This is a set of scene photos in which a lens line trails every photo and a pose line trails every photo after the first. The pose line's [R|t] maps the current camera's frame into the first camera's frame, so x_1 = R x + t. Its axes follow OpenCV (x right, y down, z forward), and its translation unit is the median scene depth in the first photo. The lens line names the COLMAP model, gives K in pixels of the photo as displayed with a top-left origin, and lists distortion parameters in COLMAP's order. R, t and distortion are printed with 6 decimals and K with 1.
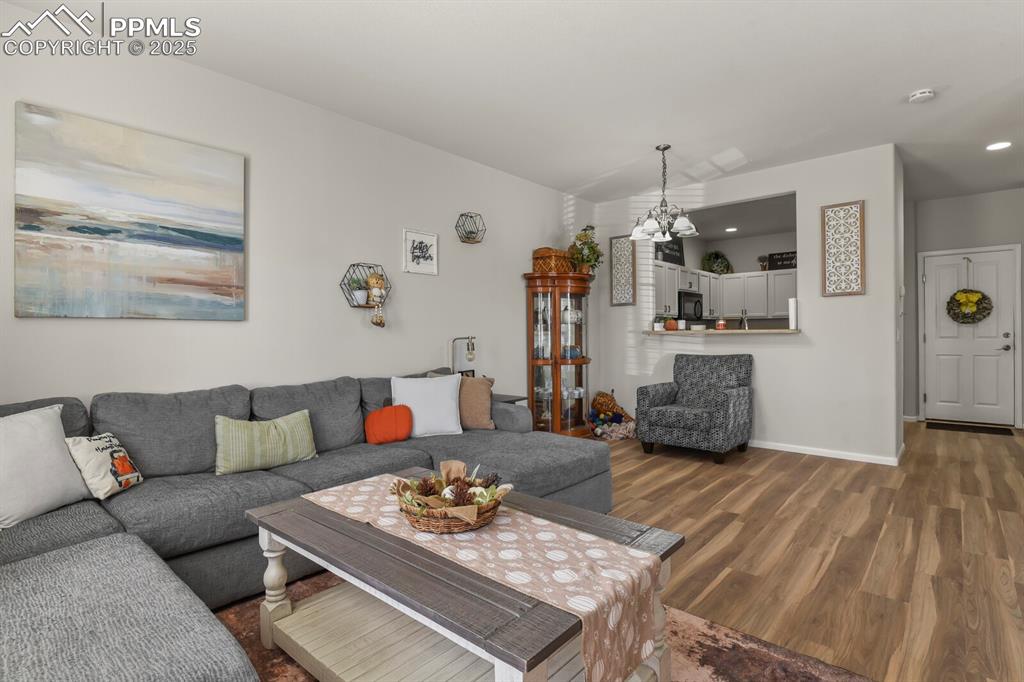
lens RADIAL K [[497.7, 0, 525.3], [0, 497.7, 338.3], [0, 0, 1]] dist [-0.003529, -0.006115]
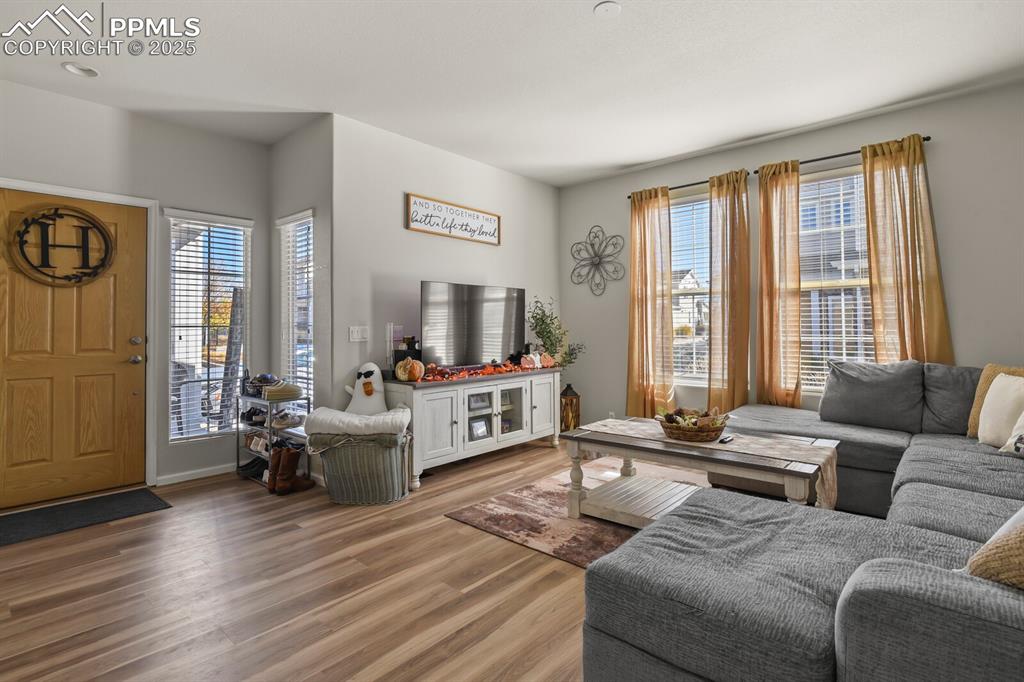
lens RADIAL K [[497.7, 0, 520.9], [0, 497.7, 314.6], [0, 0, 1]] dist [-0.003529, -0.006115]
pose [[-0.999803, 0.019754, 0.001925, 0.150138], [0.019712, 0.999611, -0.019719, -0.008568], [-0.002313, -0.019677, -0.999804, 0.966383]]
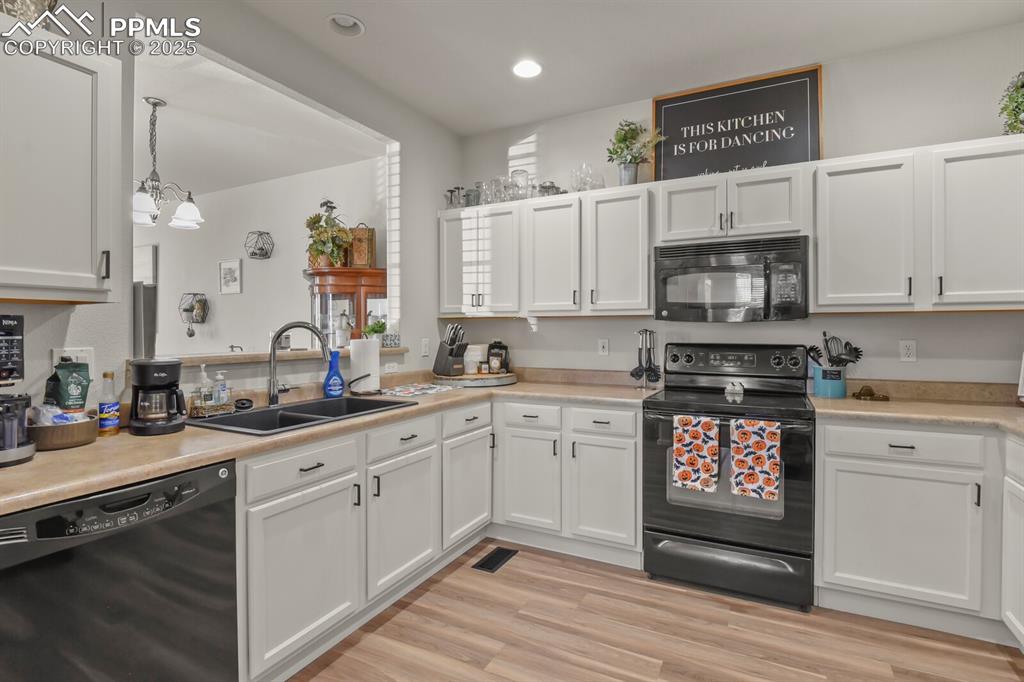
lens RADIAL K [[497.7, 0, 515.4], [0, 497.7, 331.2], [0, 0, 1]] dist [-0.003529, -0.006115]
pose [[0.237060, 0.011118, -0.971431, 1.007407], [-0.009455, 0.999914, 0.009136, -0.046649], [0.971449, 0.007019, 0.237145, 1.207032]]
